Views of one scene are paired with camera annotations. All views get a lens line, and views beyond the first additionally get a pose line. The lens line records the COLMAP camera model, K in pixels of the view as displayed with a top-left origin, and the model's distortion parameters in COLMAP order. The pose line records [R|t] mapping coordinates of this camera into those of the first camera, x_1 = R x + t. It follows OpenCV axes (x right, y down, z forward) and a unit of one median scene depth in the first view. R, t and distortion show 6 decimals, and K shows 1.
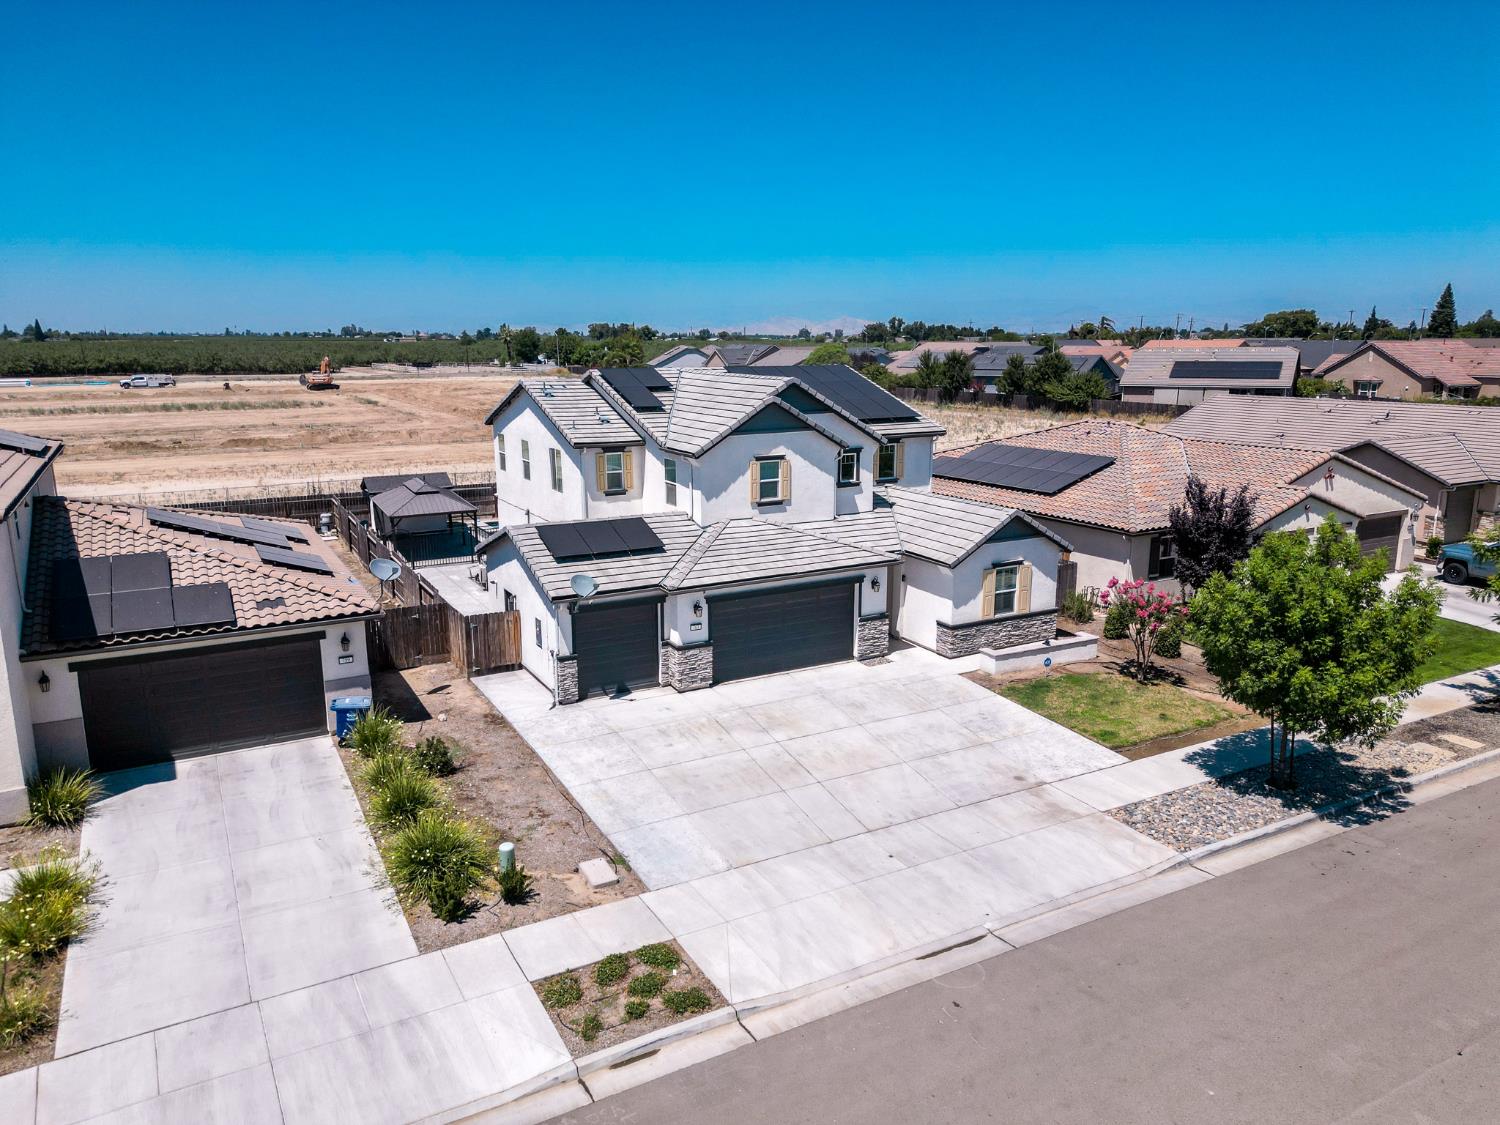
lens RADIAL K [[1053.9, 0, 750.0], [0, 1053.9, 562.5], [0, 0, 1]] dist [0.060594, -0.058451]
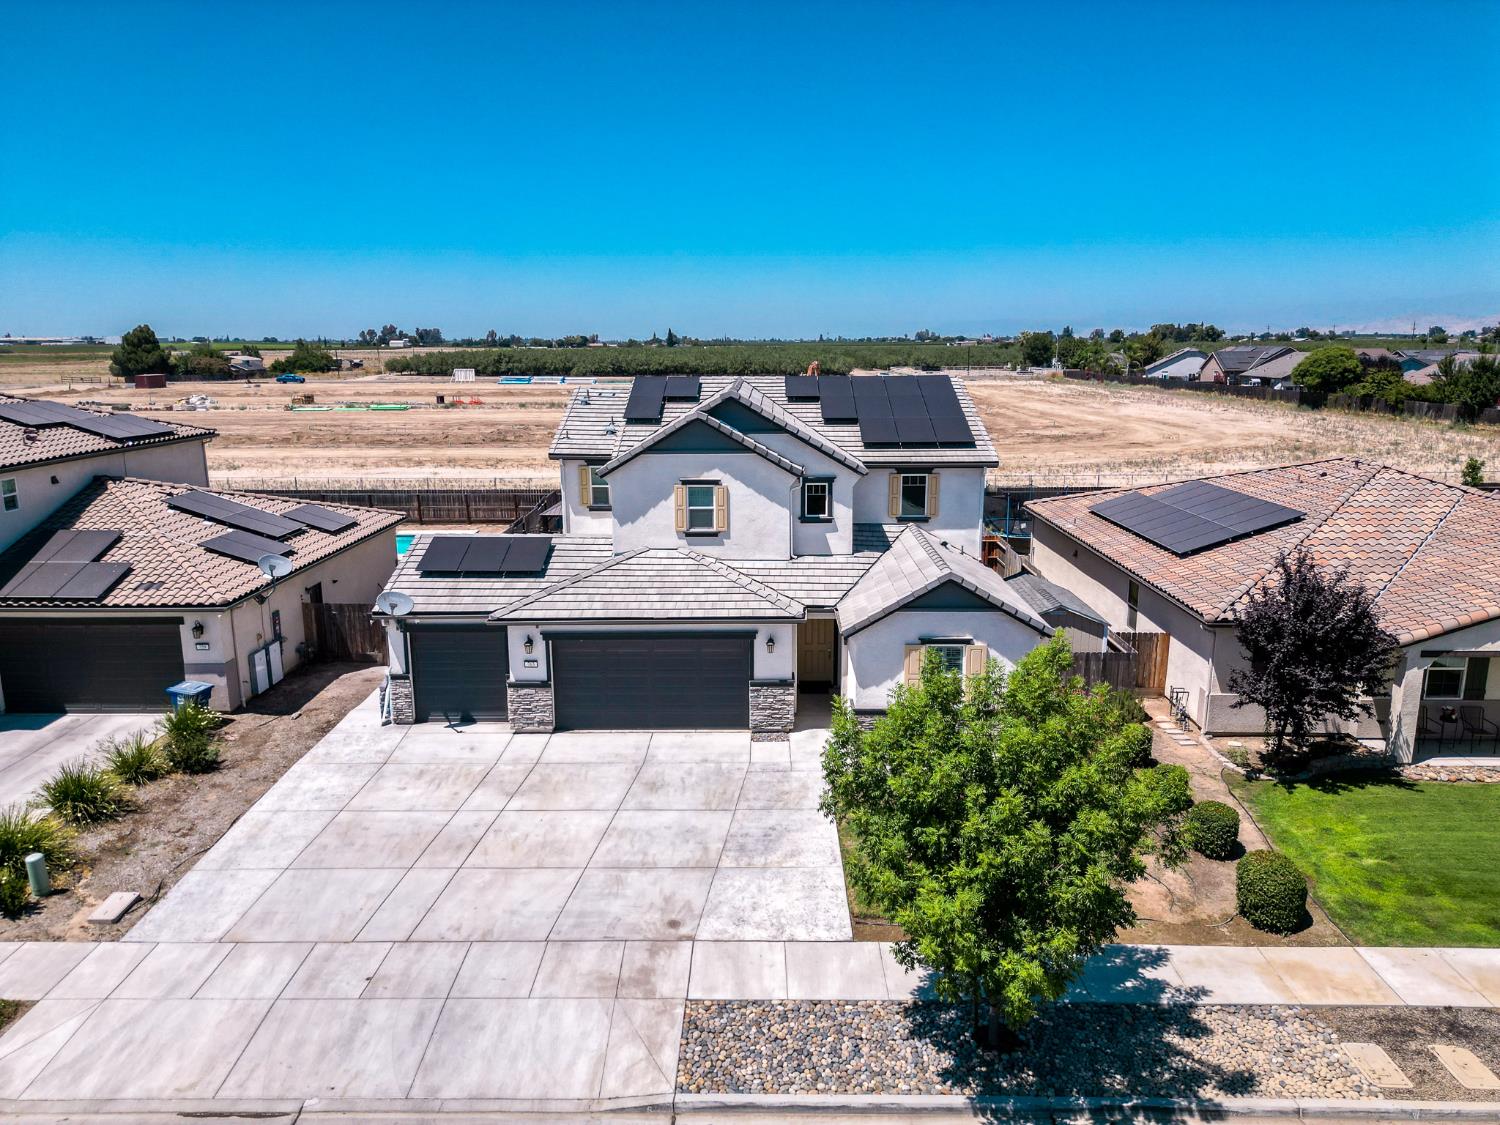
lens RADIAL K [[1053.9, 0, 750.0], [0, 1053.9, 562.5], [0, 0, 1]] dist [0.060594, -0.058451]
pose [[0.869349, 0.100498, -0.483872, 0.494899], [-0.101830, 0.994522, 0.023606, -0.059928], [0.483594, 0.028751, 0.874820, 0.270587]]
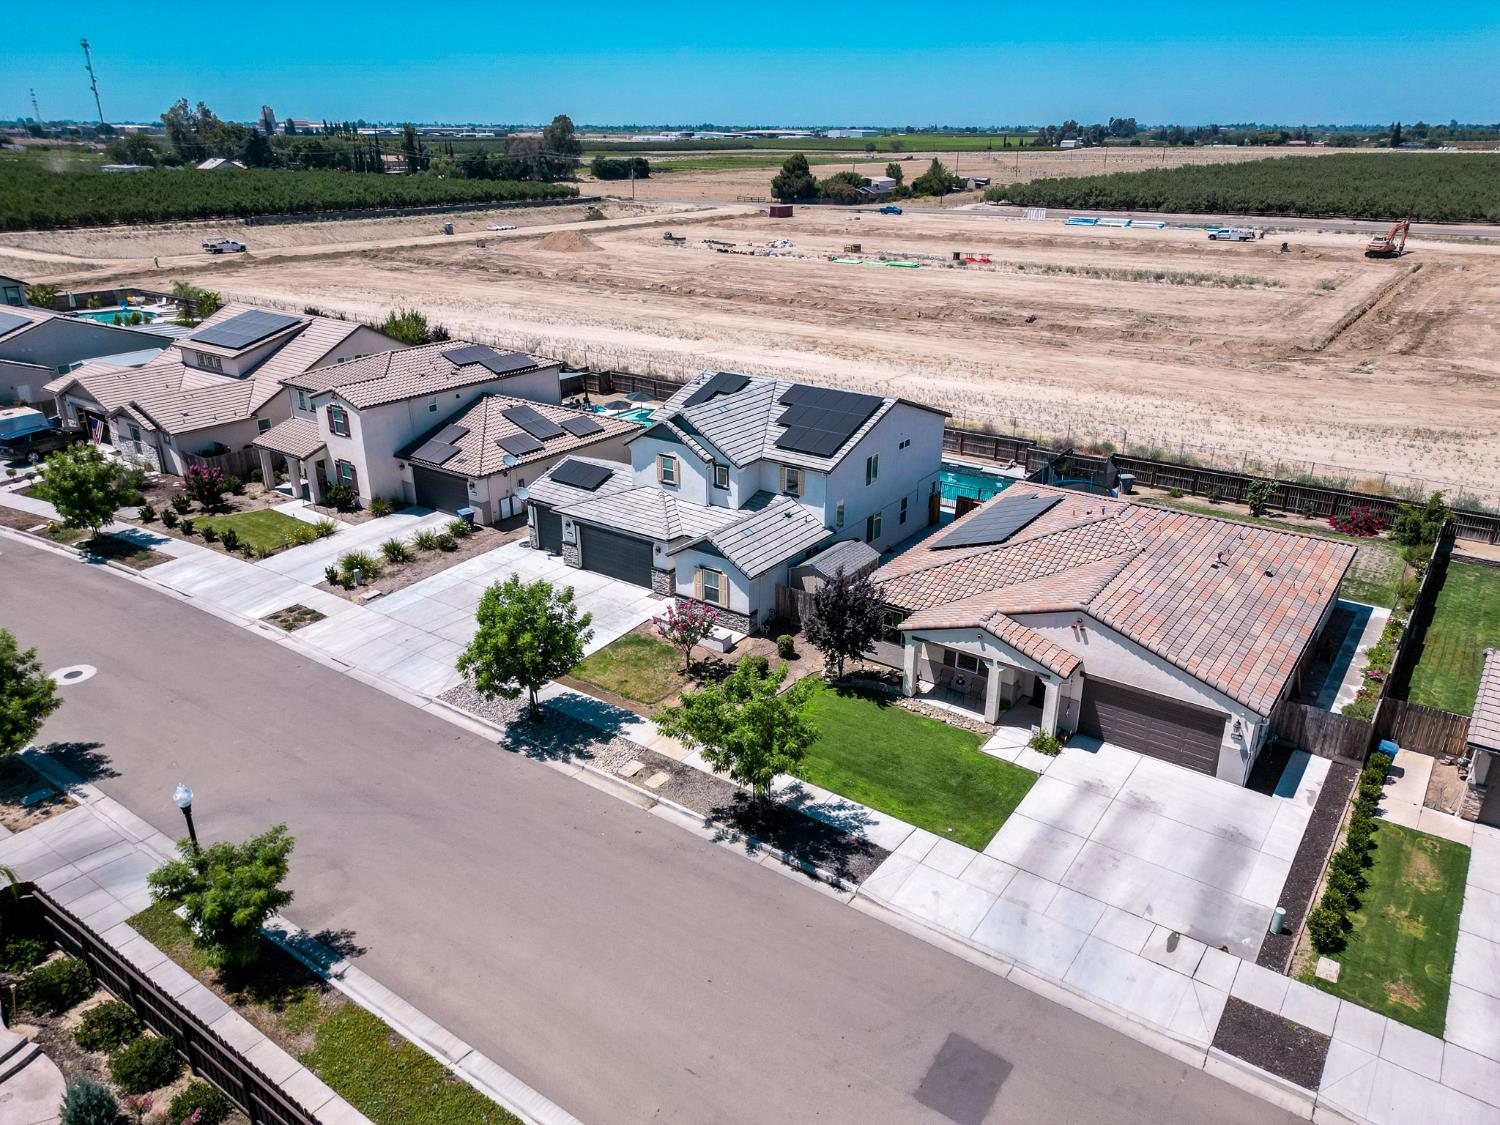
lens RADIAL K [[1053.9, 0, 750.0], [0, 1053.9, 562.5], [0, 0, 1]] dist [0.060594, -0.058451]
pose [[0.430131, 0.345151, -0.834181, 1.505058], [-0.193572, 0.937798, 0.288211, -0.445421], [0.881769, 0.037505, 0.470187, 0.374649]]
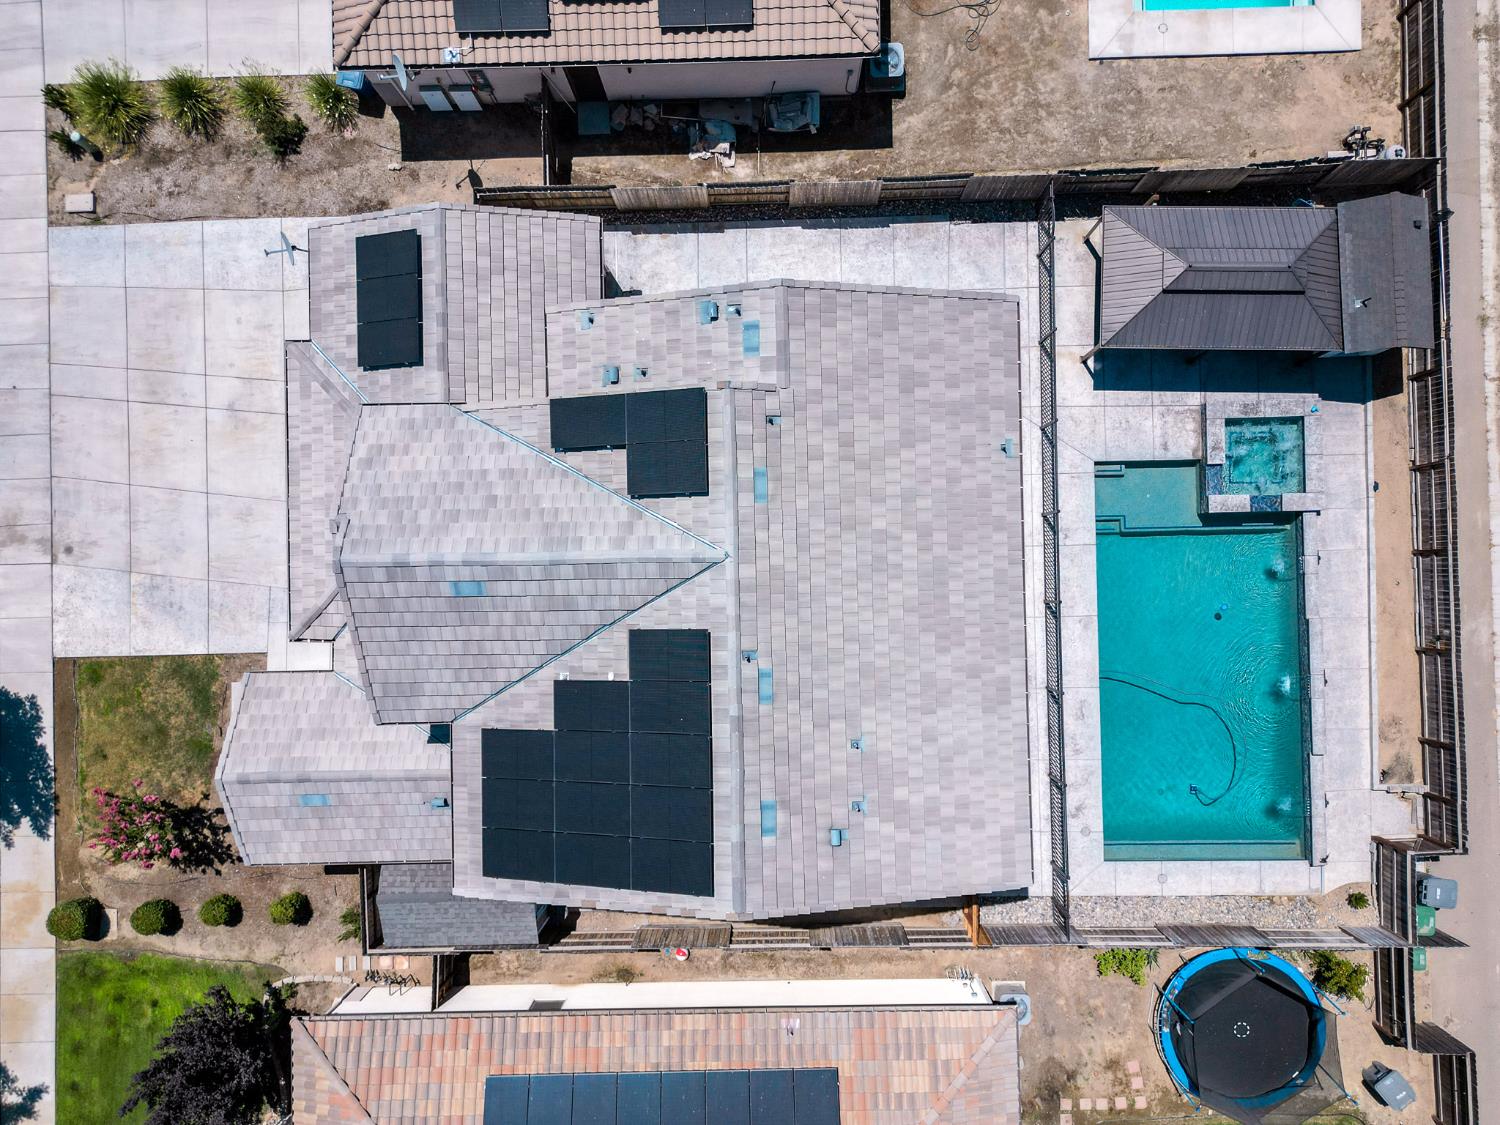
lens RADIAL K [[1053.9, 0, 750.0], [0, 1053.9, 562.5], [0, 0, 1]] dist [0.060594, -0.058451]
pose [[-0.465466, 0.885061, -0.002942, -0.081549], [-0.168352, -0.085275, 0.982032, -0.906438], [0.868907, 0.457598, 0.188694, 1.128738]]
